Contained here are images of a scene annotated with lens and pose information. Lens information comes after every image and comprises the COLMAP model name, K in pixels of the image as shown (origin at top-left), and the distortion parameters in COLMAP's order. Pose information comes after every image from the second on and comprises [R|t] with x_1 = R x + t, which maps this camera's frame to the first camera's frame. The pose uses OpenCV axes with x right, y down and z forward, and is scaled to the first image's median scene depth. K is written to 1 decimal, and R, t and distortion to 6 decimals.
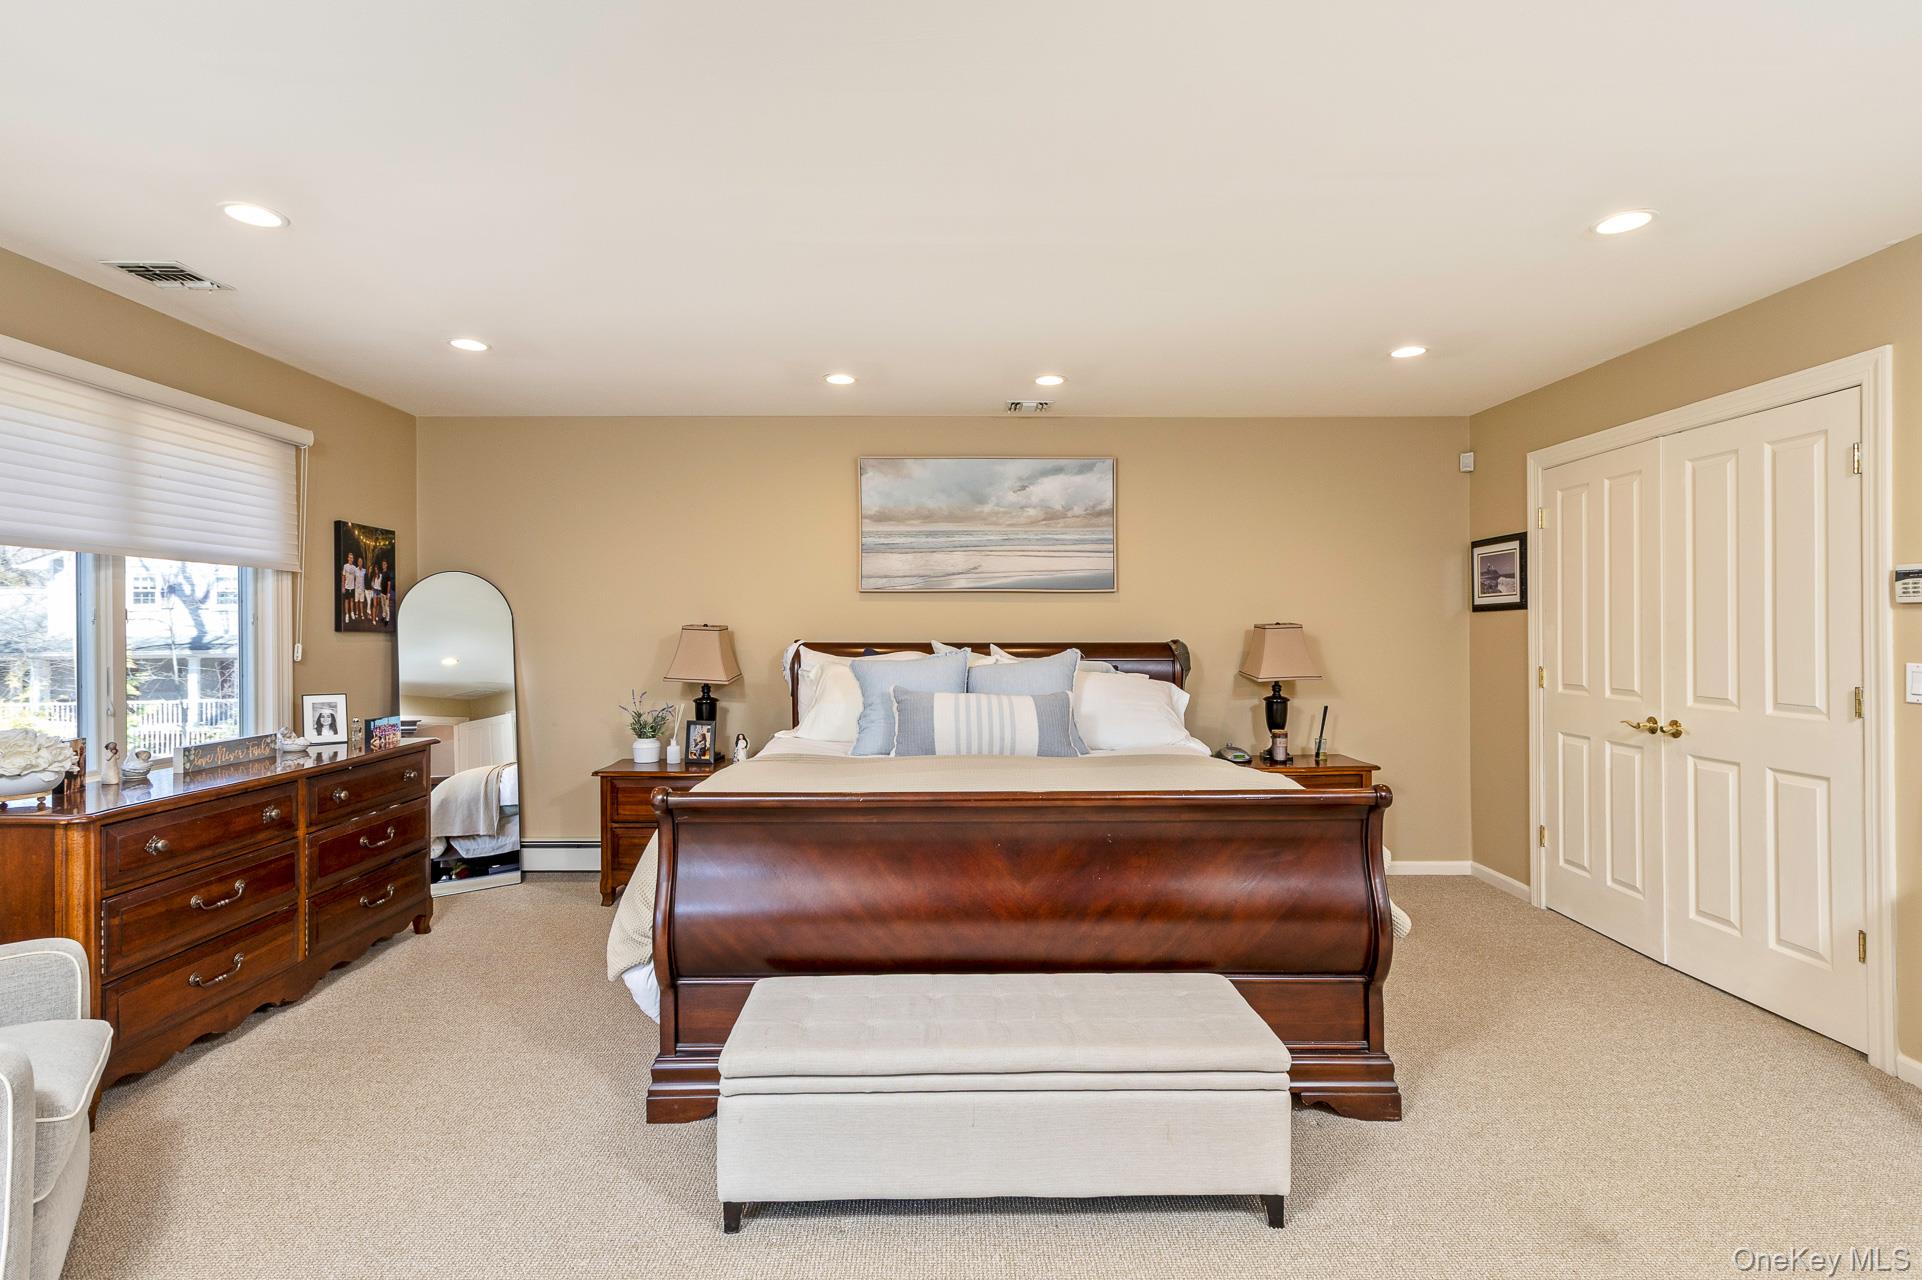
lens RADIAL K [[917.3, 0, 960.7], [0, 917.3, 644.6], [0, 0, 1]] dist [-0.000640, 0.000856]
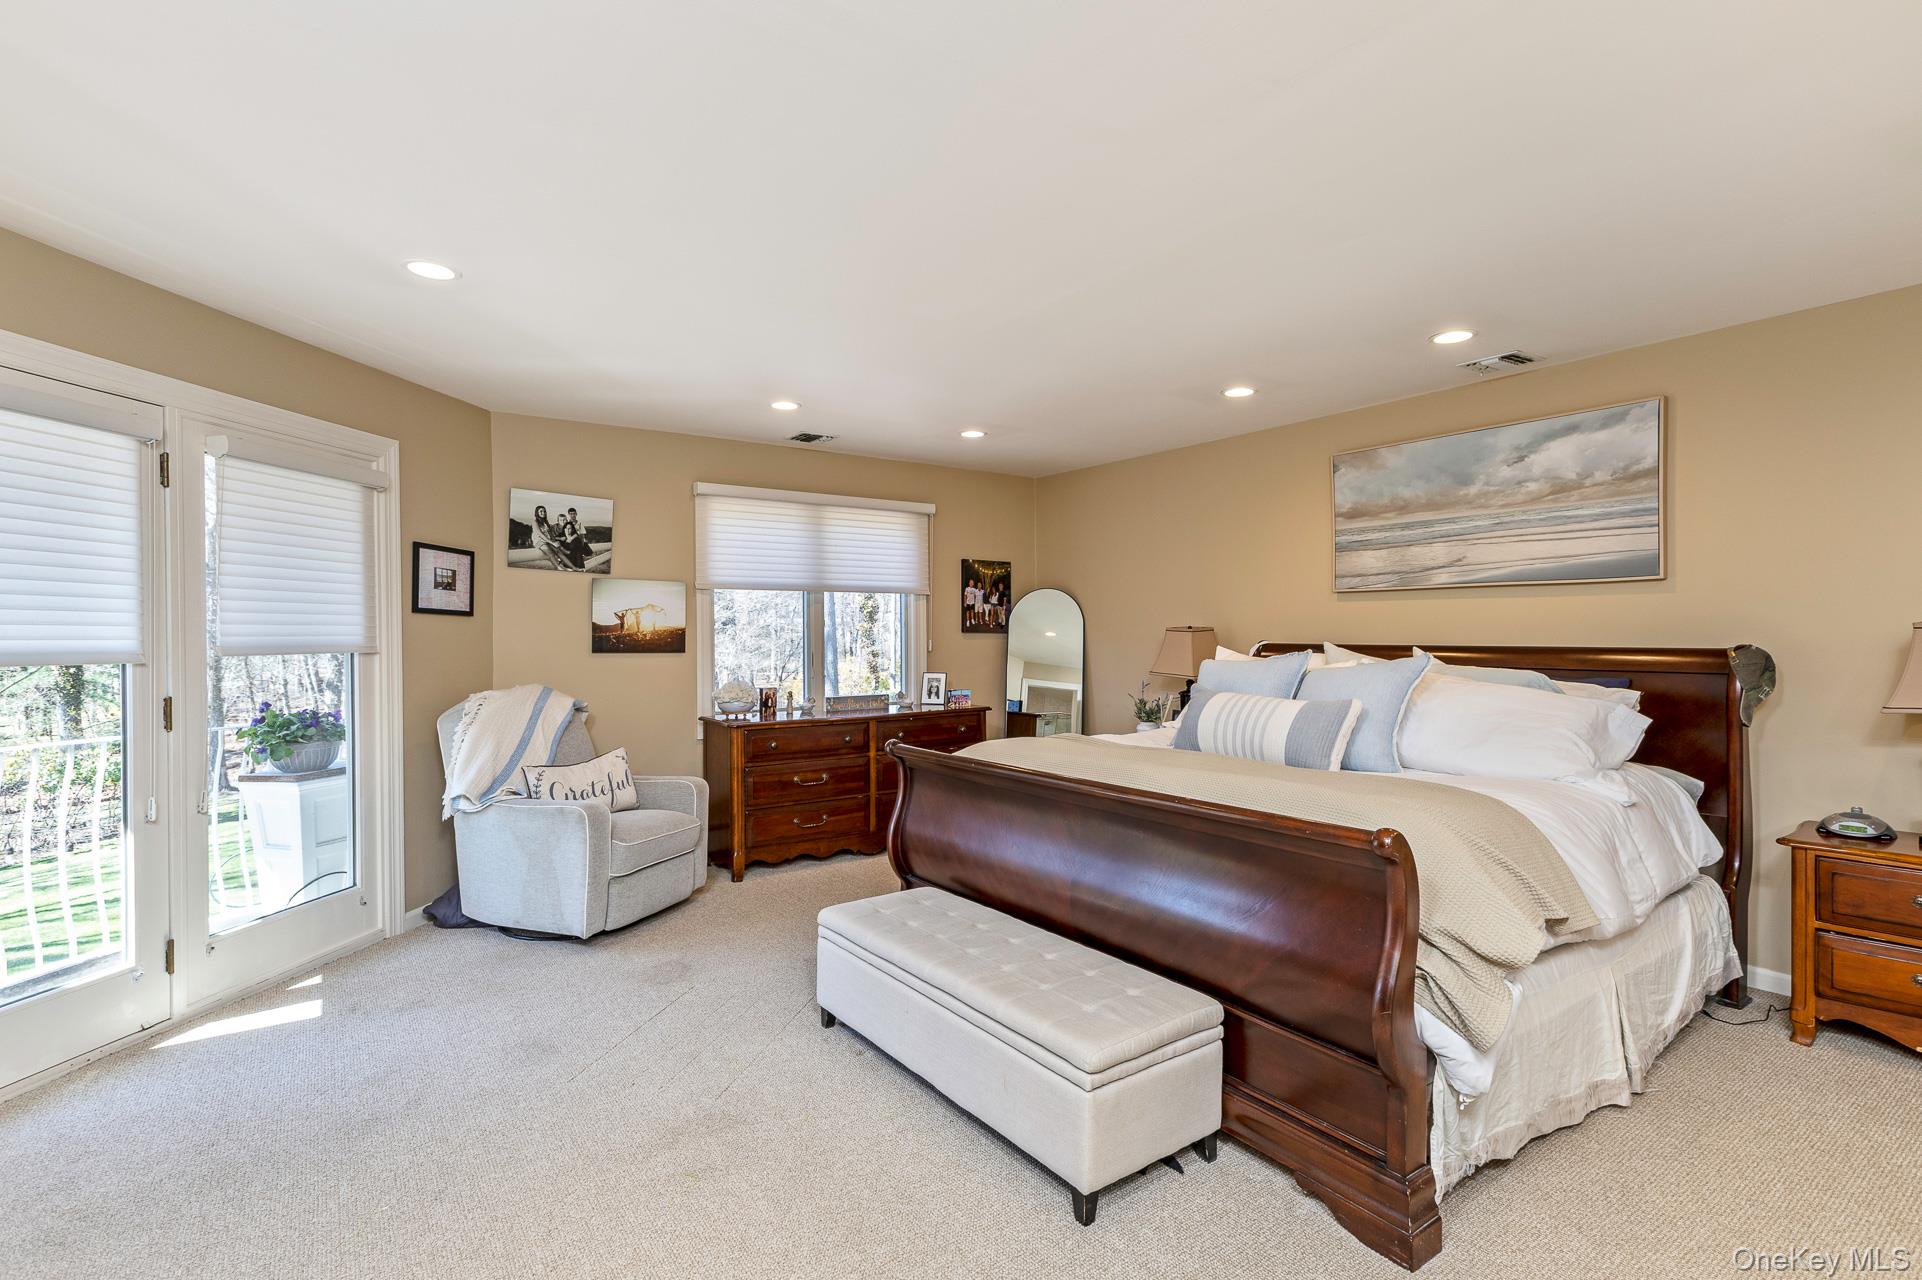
lens RADIAL K [[875.9, 0, 961.4], [0, 875.9, 636.8], [0, 0, 1]] dist [0.004888, 0.000644]
pose [[0.581699, 0.004577, -0.813391, 0.454746], [-0.013415, 0.999902, -0.003967, -0.000974], [0.813293, 0.013219, 0.581704, 0.145548]]
